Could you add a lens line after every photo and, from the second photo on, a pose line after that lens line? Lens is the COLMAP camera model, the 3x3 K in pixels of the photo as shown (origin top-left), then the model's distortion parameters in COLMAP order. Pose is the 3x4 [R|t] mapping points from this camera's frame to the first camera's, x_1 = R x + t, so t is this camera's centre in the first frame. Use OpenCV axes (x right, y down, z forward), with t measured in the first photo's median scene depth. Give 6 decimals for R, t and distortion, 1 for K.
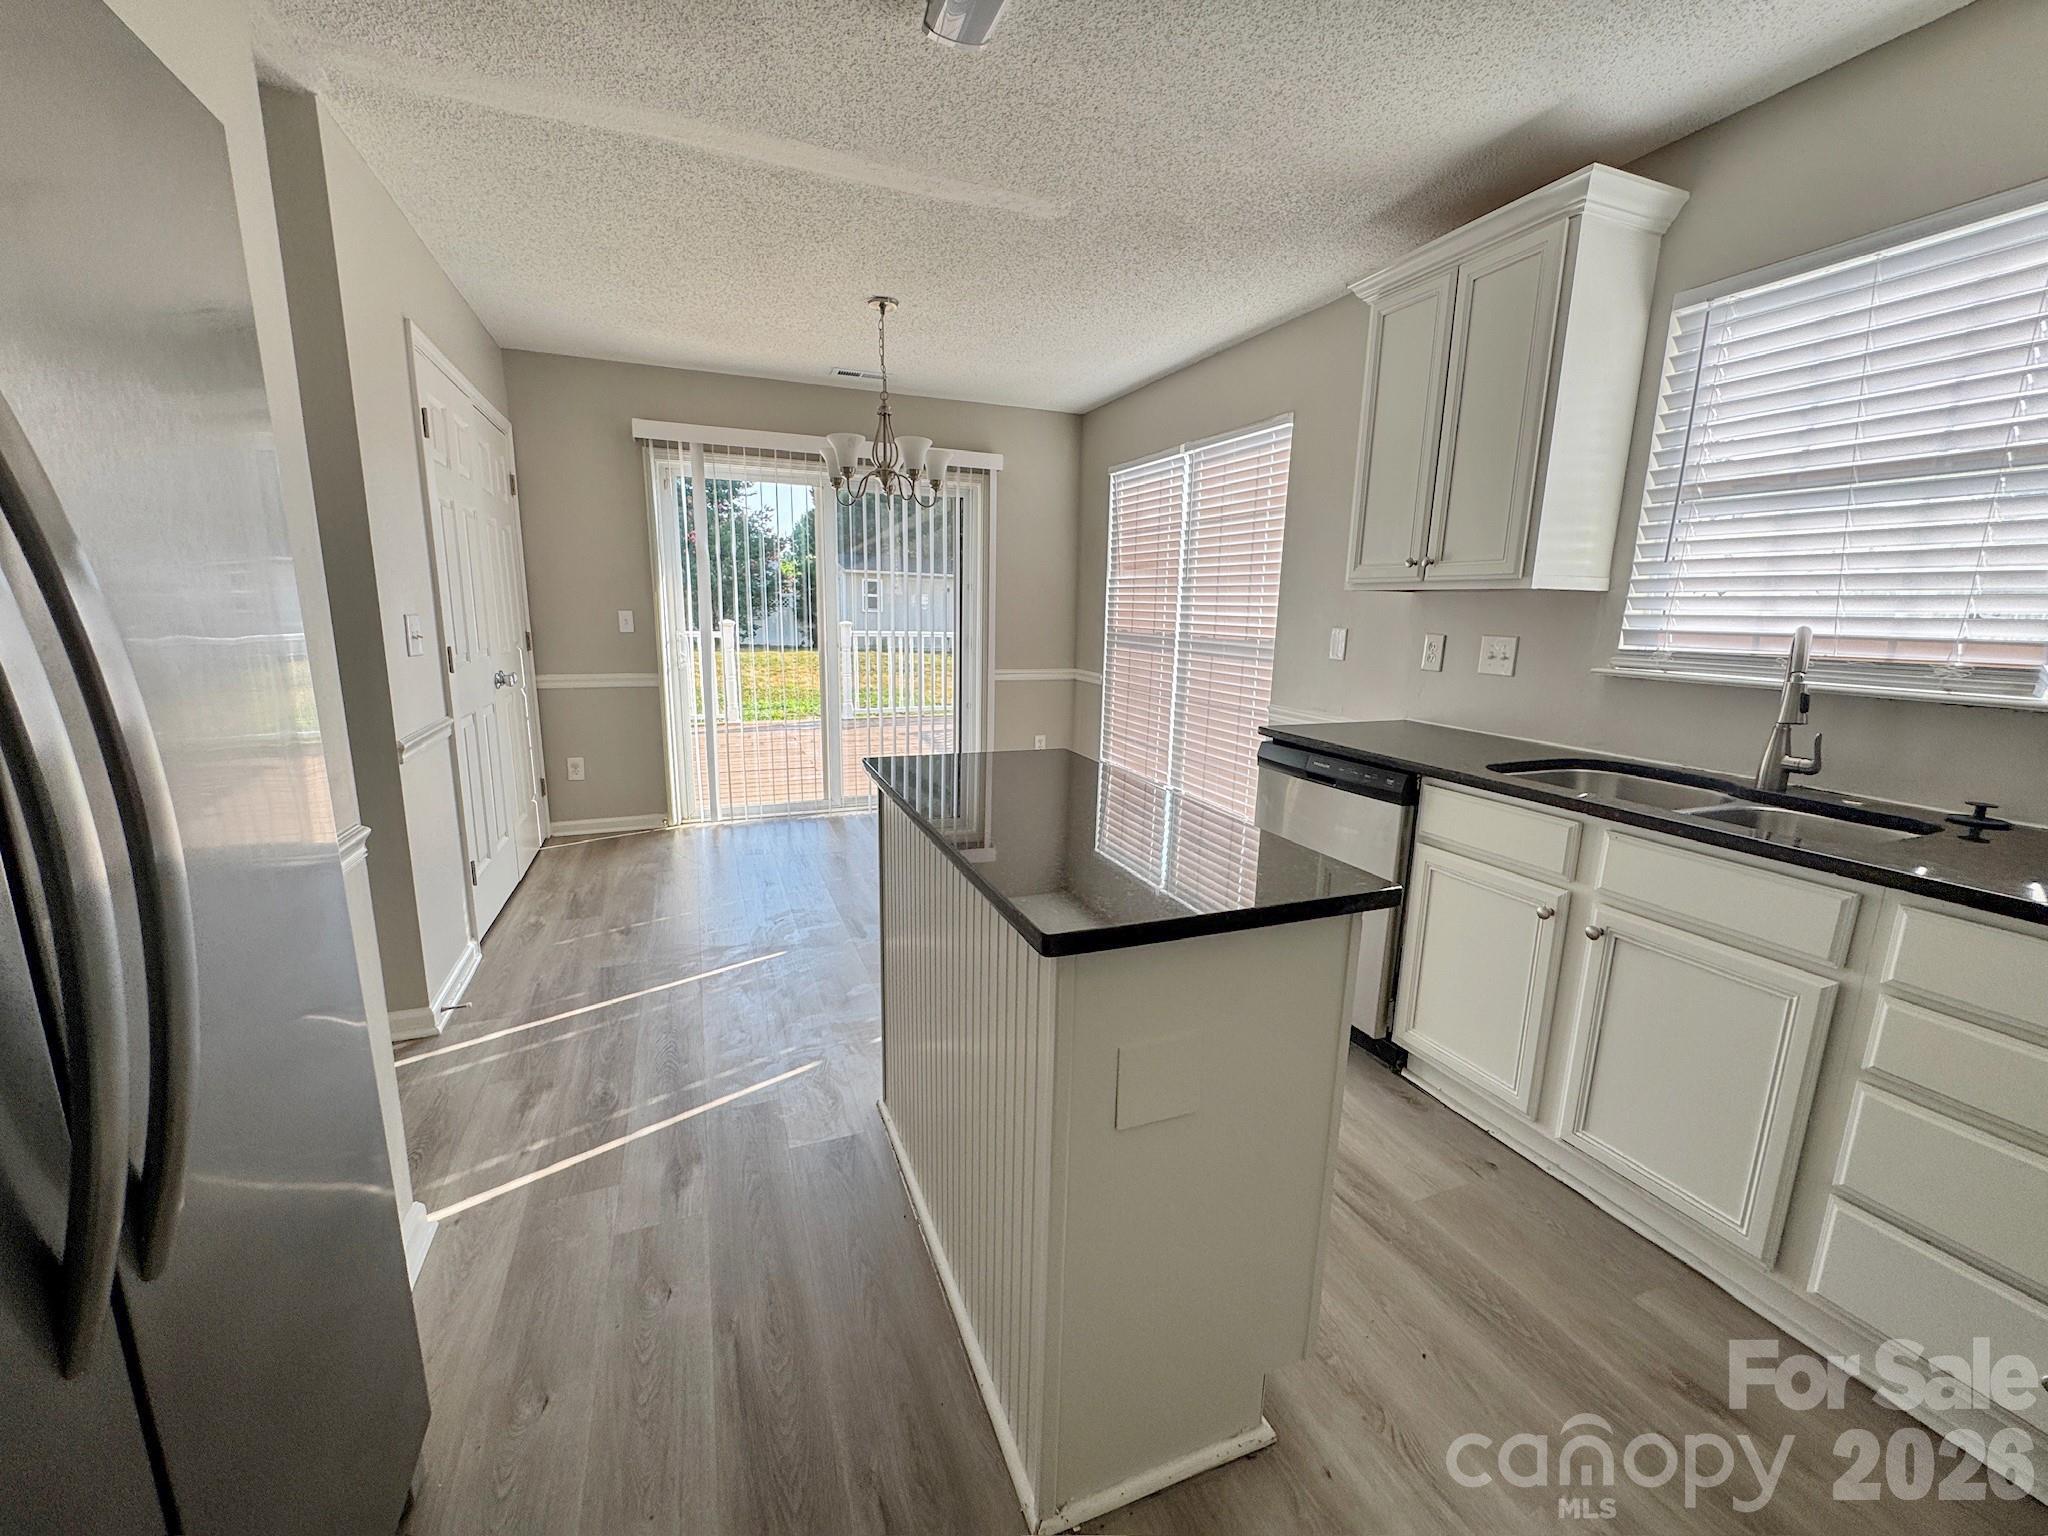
lens RADIAL K [[816.6, 0, 1015.1], [0, 816.6, 769.8], [0, 0, 1]] dist [-0.007033, -0.000078]
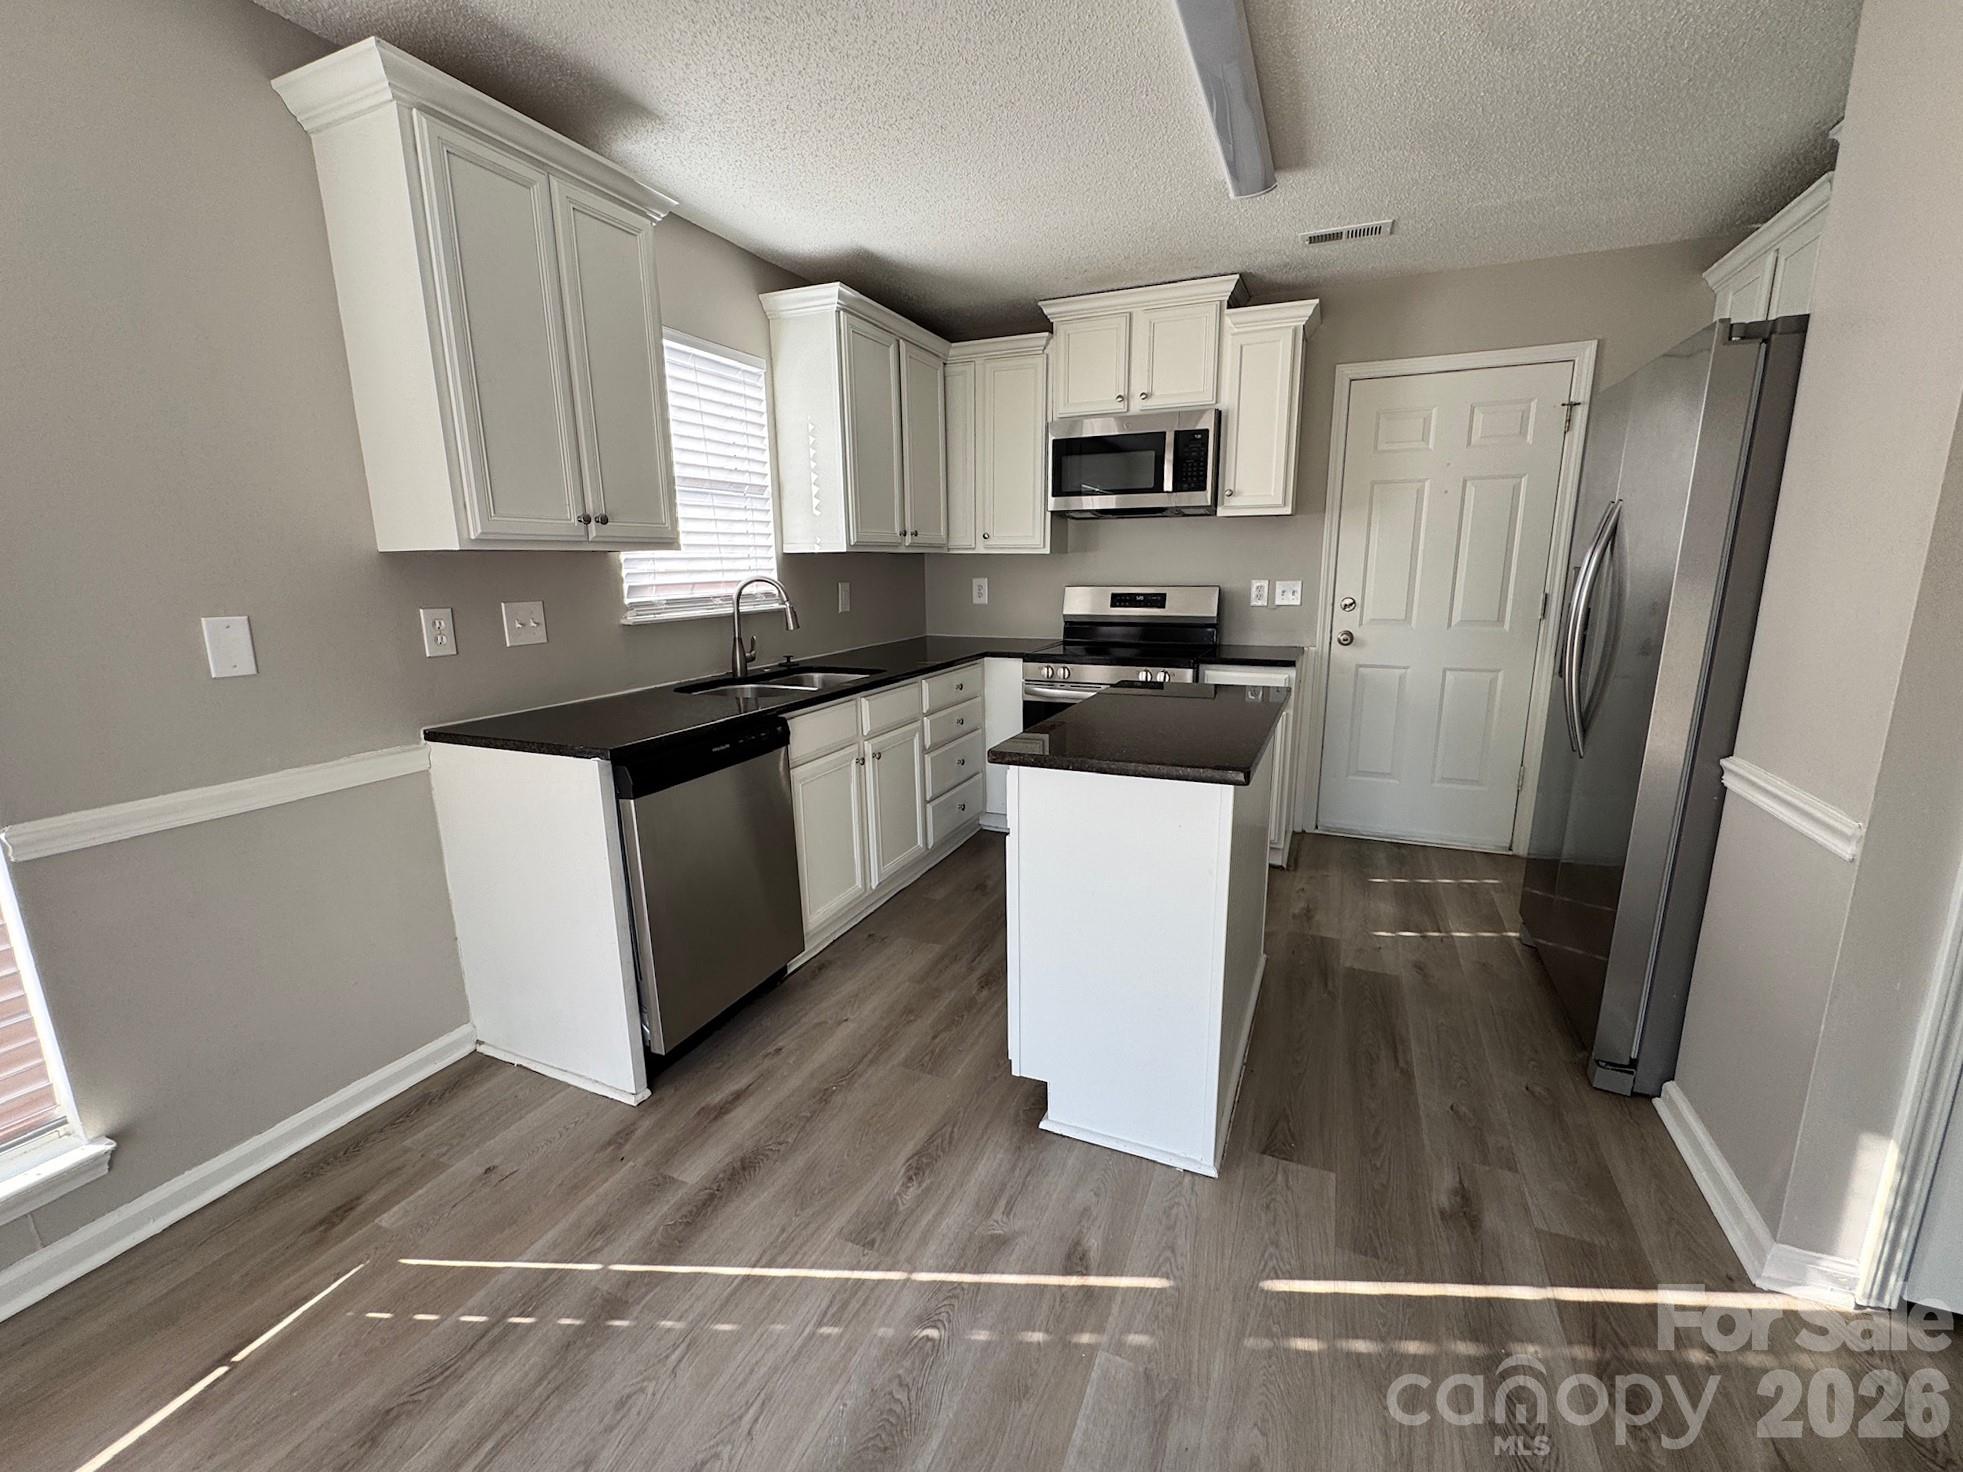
lens RADIAL K [[817.6, 0, 987.3], [0, 817.6, 734.8], [0, 0, 1]] dist [-0.003709, -0.000074]
pose [[-0.711351, -0.155367, 0.685450, -0.301951], [0.138010, 0.925396, 0.352980, -0.200420], [-0.689154, 0.345691, -0.636839, 0.924338]]
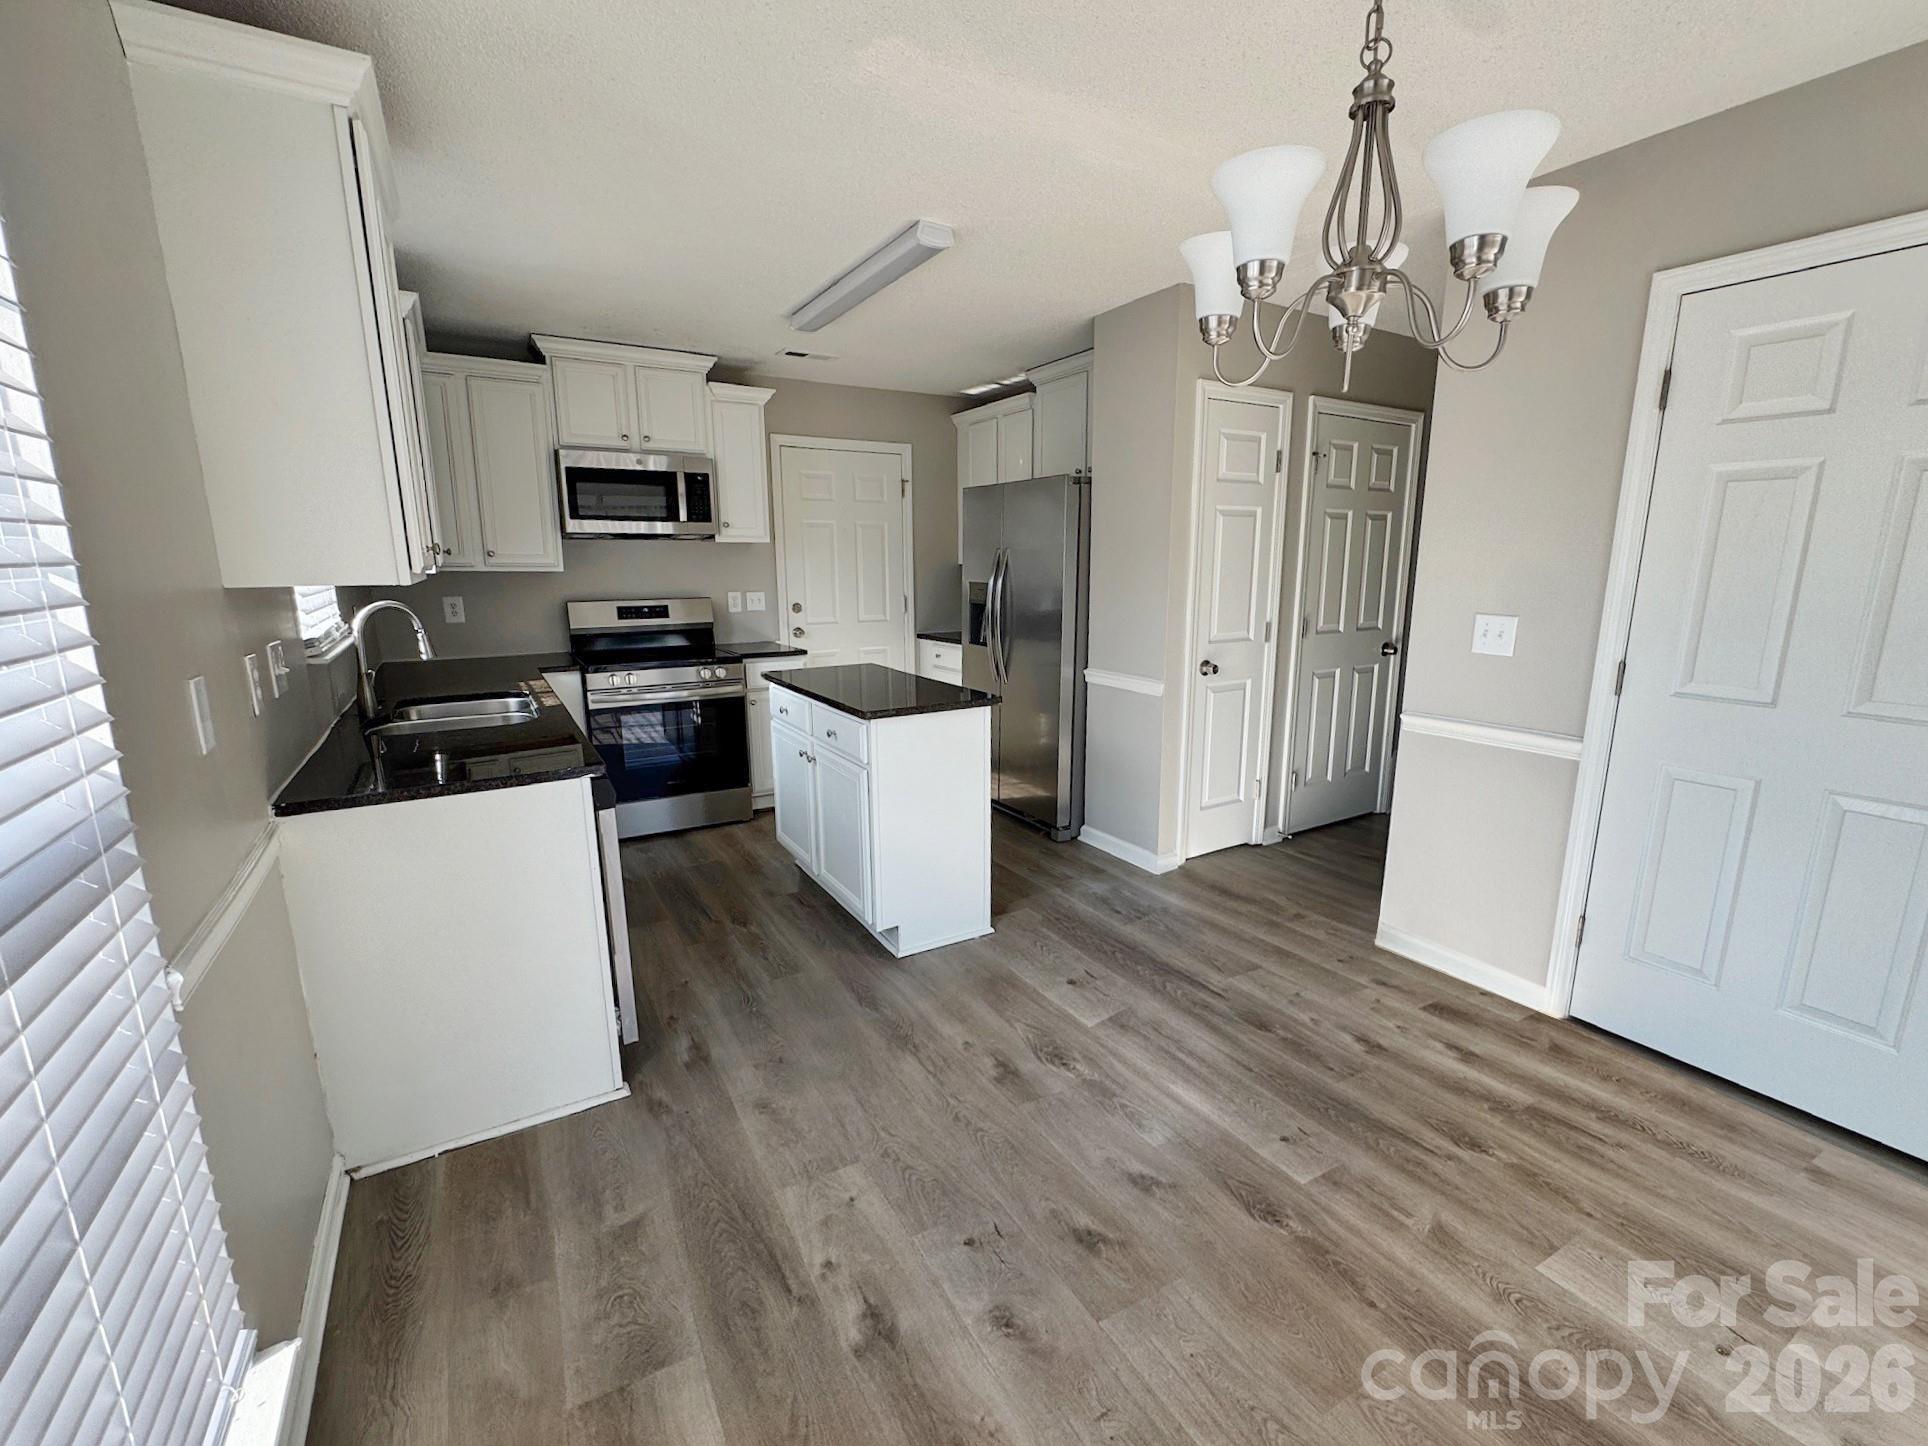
lens RADIAL K [[803.0, 0, 969.7], [0, 803.0, 721.8], [0, 0, 1]] dist [-0.003709, -0.000074]
pose [[-0.985798, 0.020520, -0.166677, 0.067004], [-0.045500, 0.922749, 0.382707, -0.294555], [0.161654, 0.384856, -0.908710, 1.302597]]
